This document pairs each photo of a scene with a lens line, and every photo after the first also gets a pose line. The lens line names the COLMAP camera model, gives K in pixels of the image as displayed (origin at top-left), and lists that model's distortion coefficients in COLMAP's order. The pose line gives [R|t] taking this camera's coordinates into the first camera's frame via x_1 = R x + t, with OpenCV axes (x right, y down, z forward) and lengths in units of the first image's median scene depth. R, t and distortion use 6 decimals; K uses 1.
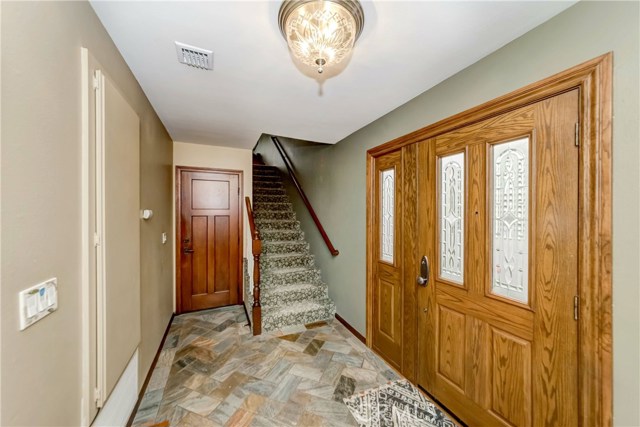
lens RADIAL K [[229.1, 0, 321.5], [0, 229.1, 218.5], [0, 0, 1]] dist [-0.000664, -0.000002]
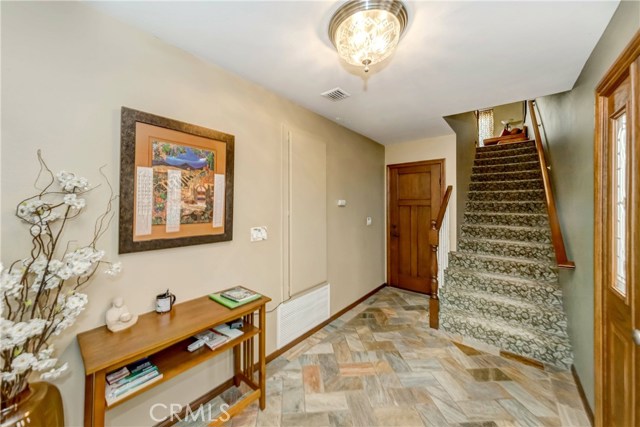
lens RADIAL K [[233.1, 0, 319.1], [0, 233.1, 211.9], [0, 0, 1]] dist [0.002223, 0.000120]
pose [[0.445286, 0.027699, -0.894960, 0.373436], [-0.029343, 0.999436, 0.016333, 0.014345], [0.894908, 0.018988, 0.445847, 0.118408]]
